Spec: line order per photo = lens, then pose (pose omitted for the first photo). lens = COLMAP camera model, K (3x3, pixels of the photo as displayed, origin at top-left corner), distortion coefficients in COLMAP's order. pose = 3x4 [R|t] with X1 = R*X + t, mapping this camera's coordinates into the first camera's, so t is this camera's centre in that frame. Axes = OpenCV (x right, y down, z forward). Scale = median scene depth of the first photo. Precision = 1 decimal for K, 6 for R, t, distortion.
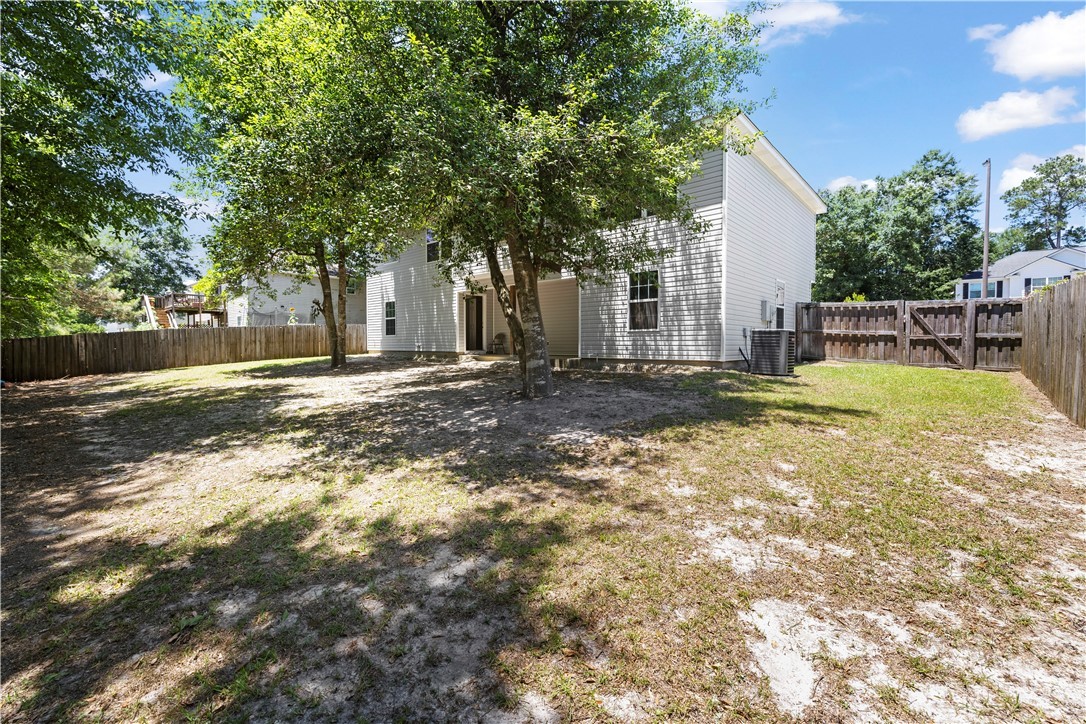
lens RADIAL K [[465.3, 0, 544.3], [0, 465.3, 361.7], [0, 0, 1]] dist [0.010853, -0.000314]
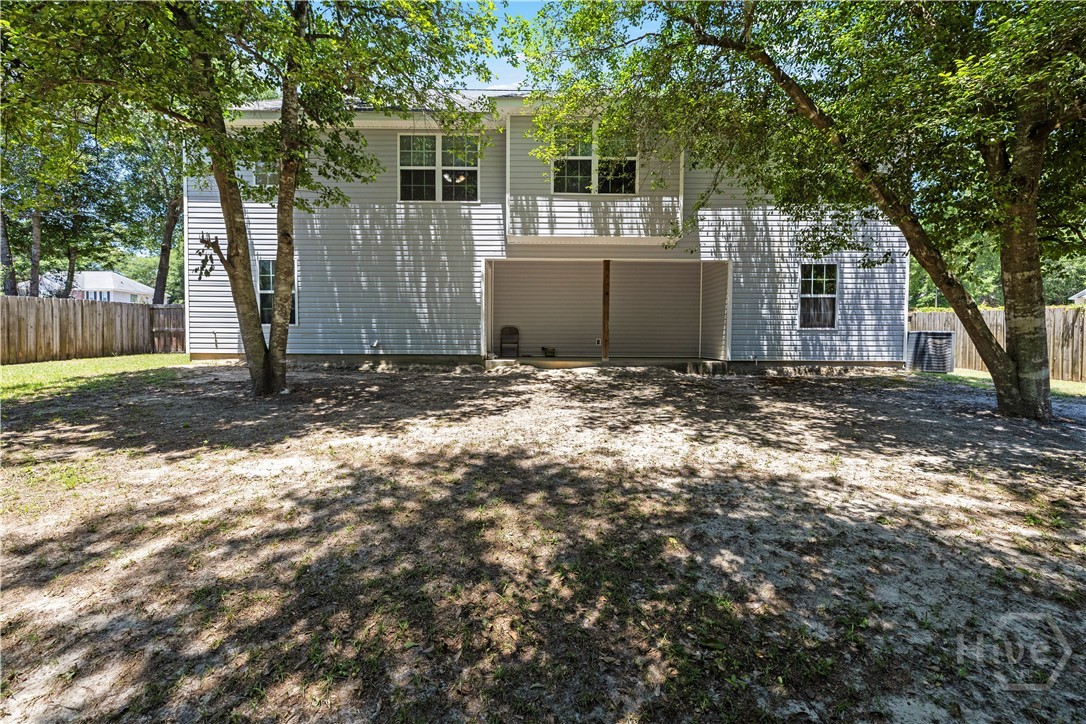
lens RADIAL K [[465.3, 0, 543.1], [0, 465.3, 357.0], [0, 0, 1]] dist [0.010853, -0.000314]
pose [[0.733760, -0.017763, 0.679177, -0.818030], [0.019752, 0.999793, 0.004808, -0.028710], [-0.679122, 0.009888, 0.733959, 0.720726]]
